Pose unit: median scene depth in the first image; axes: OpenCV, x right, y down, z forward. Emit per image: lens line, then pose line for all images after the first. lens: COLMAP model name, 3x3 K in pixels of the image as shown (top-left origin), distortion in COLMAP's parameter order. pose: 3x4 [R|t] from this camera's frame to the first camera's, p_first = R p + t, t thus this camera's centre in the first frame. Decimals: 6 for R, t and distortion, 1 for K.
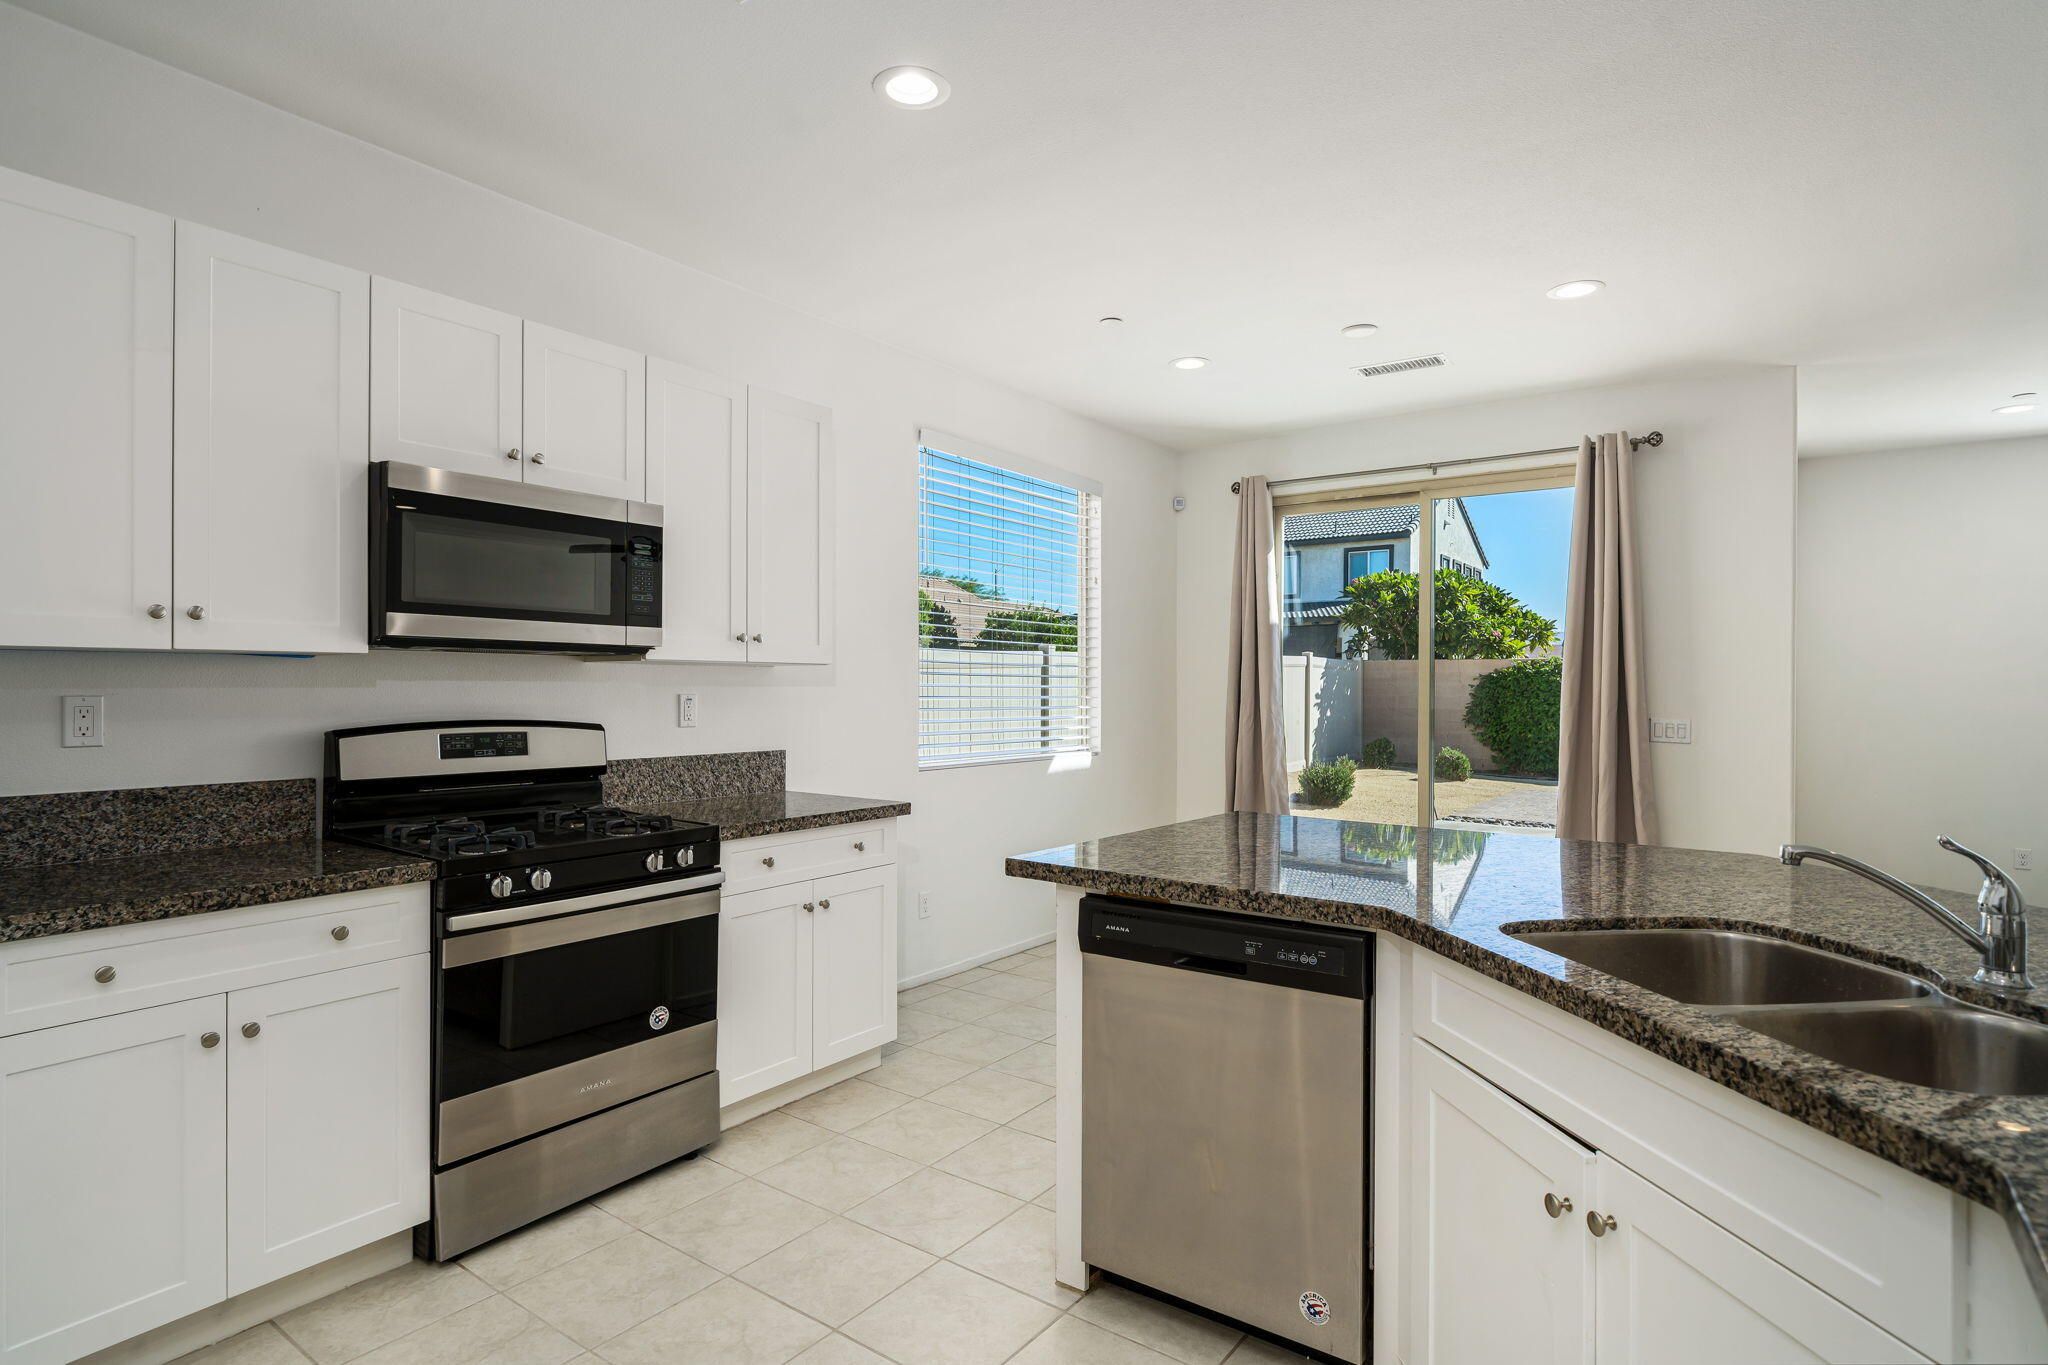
lens RADIAL K [[1067.5, 0, 1001.3], [0, 1067.5, 682.8], [0, 0, 1]] dist [0.000009, -0.000196]
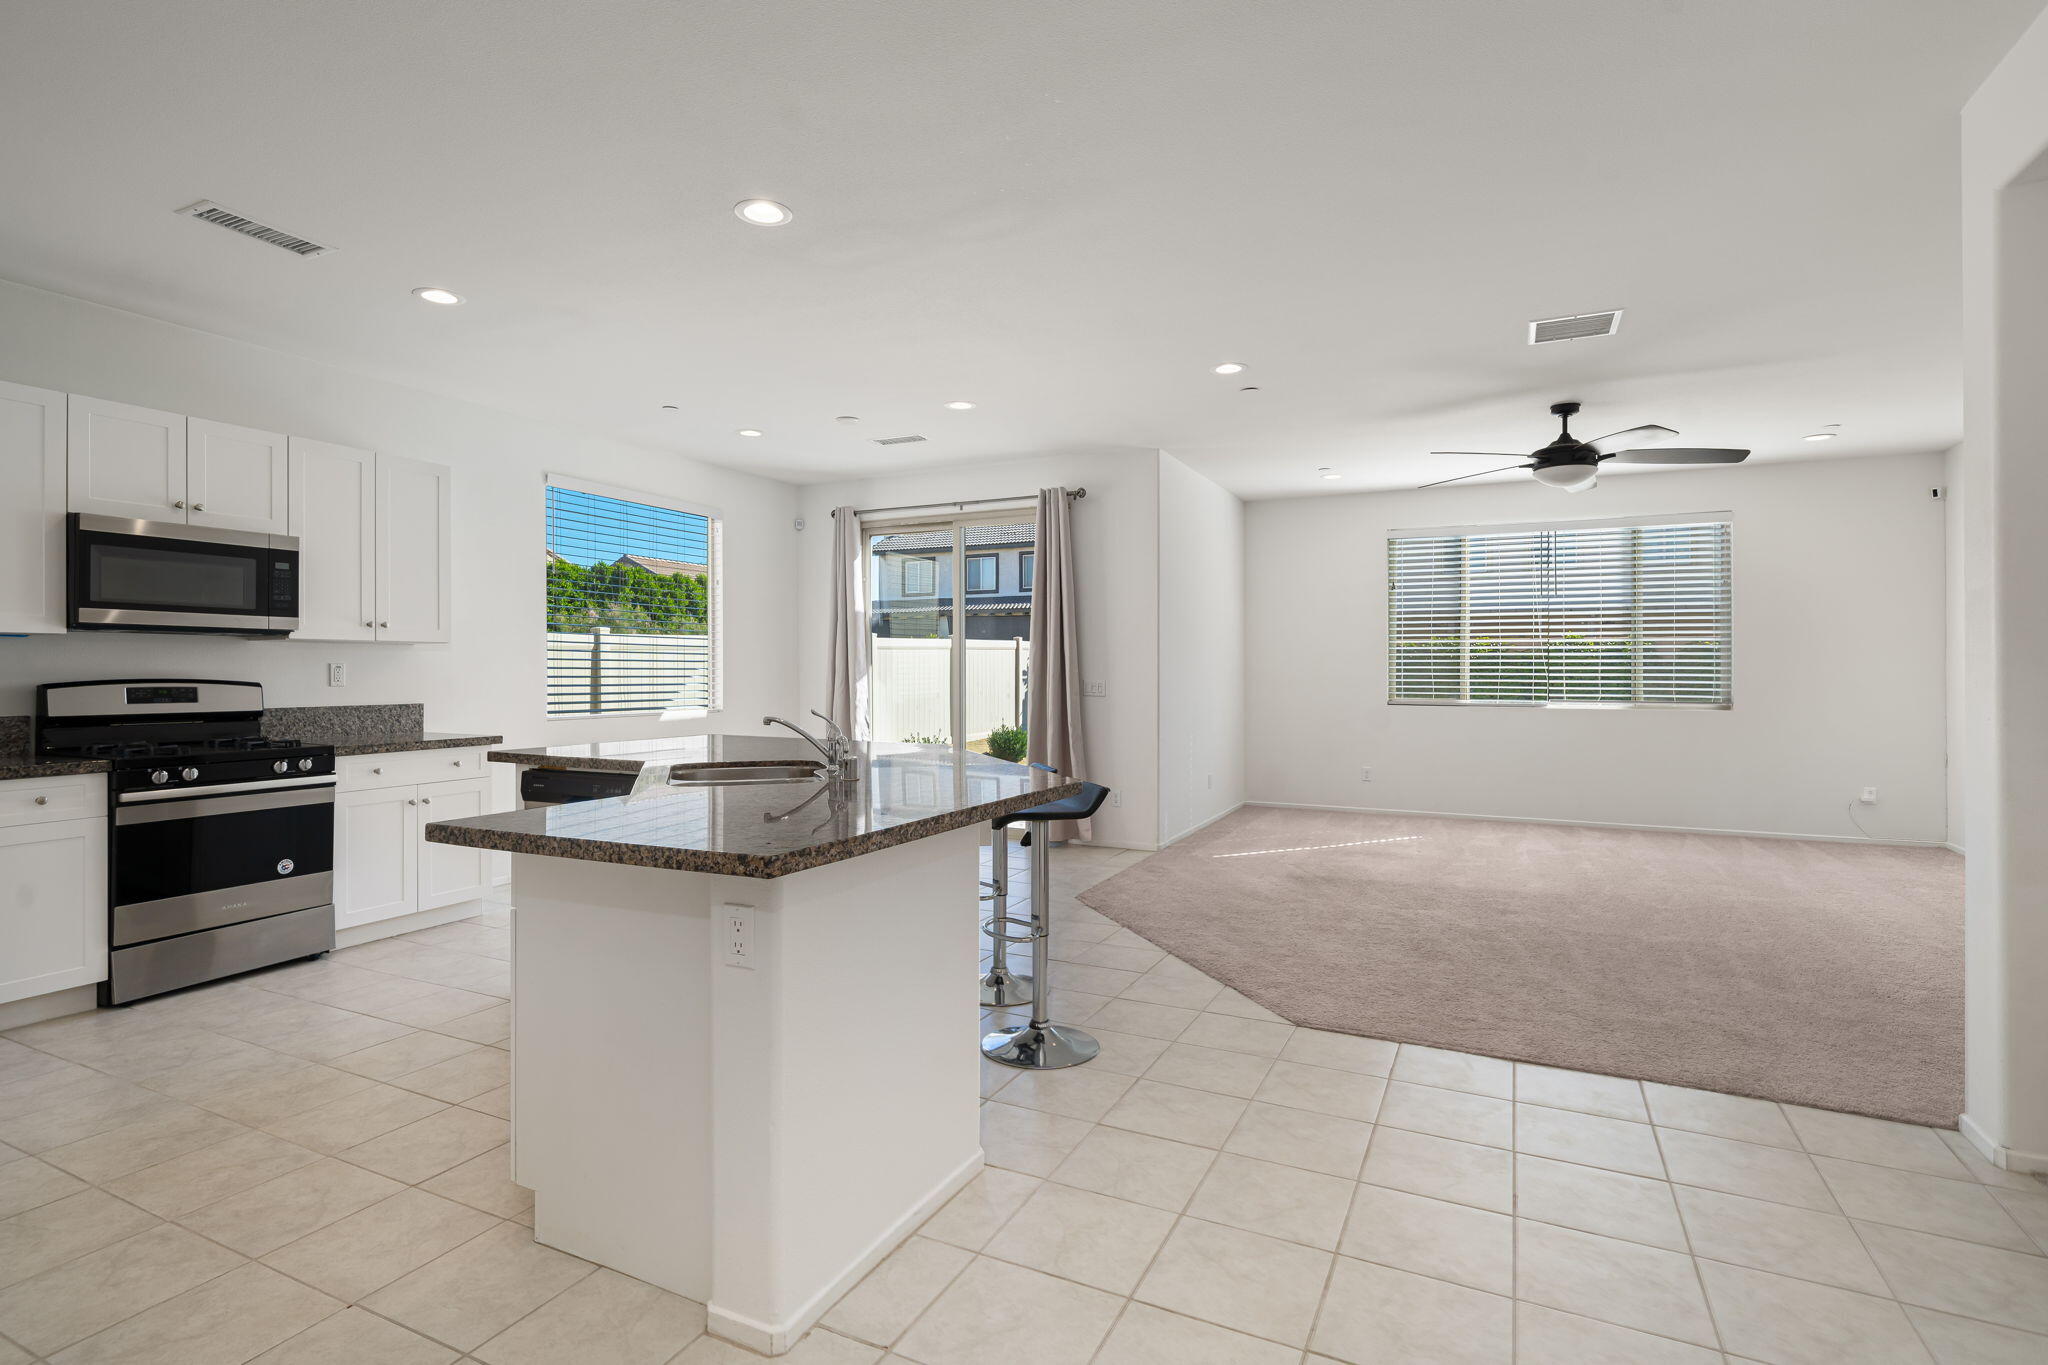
lens RADIAL K [[1008.0, 0, 1013.7], [0, 1008.0, 664.9], [0, 0, 1]] dist [0.002245, 0.000286]
pose [[0.984127, -0.005129, 0.177392, 0.446165], [0.005535, 0.999983, -0.001795, 0.024757], [-0.177380, 0.002748, 0.984139, -0.616122]]
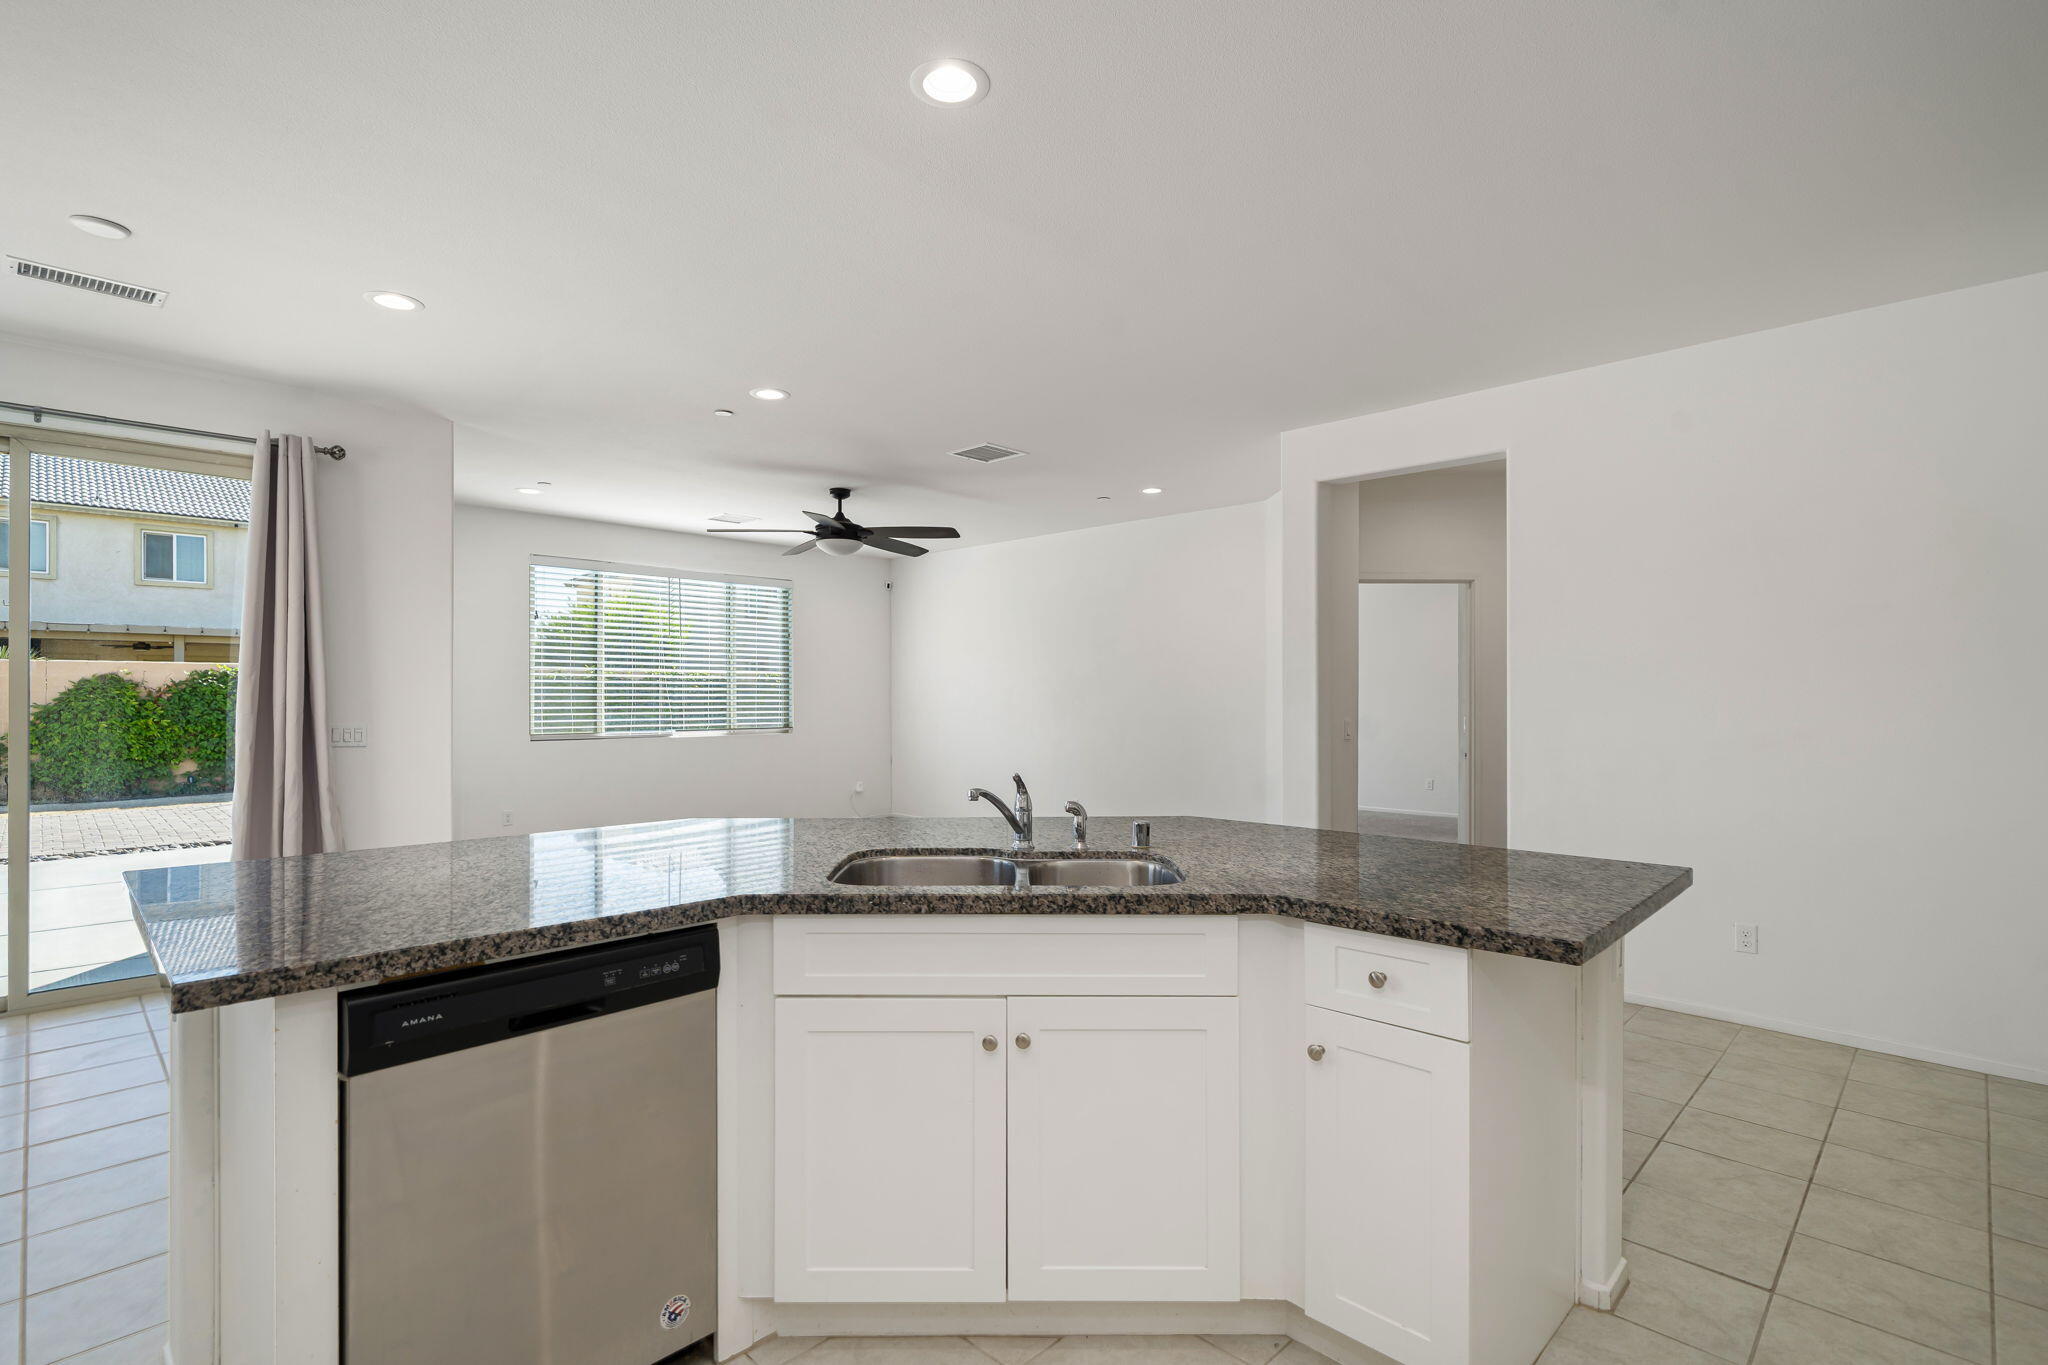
lens RADIAL K [[967.8, 0, 1016.5], [0, 967.8, 692.3], [0, 0, 1]] dist [0.000819, -0.000043]
pose [[0.140110, -0.002858, 0.990132, -0.369833], [-0.001418, 0.999994, 0.003087, -0.000916], [-0.990135, -0.001836, 0.140105, 0.364814]]
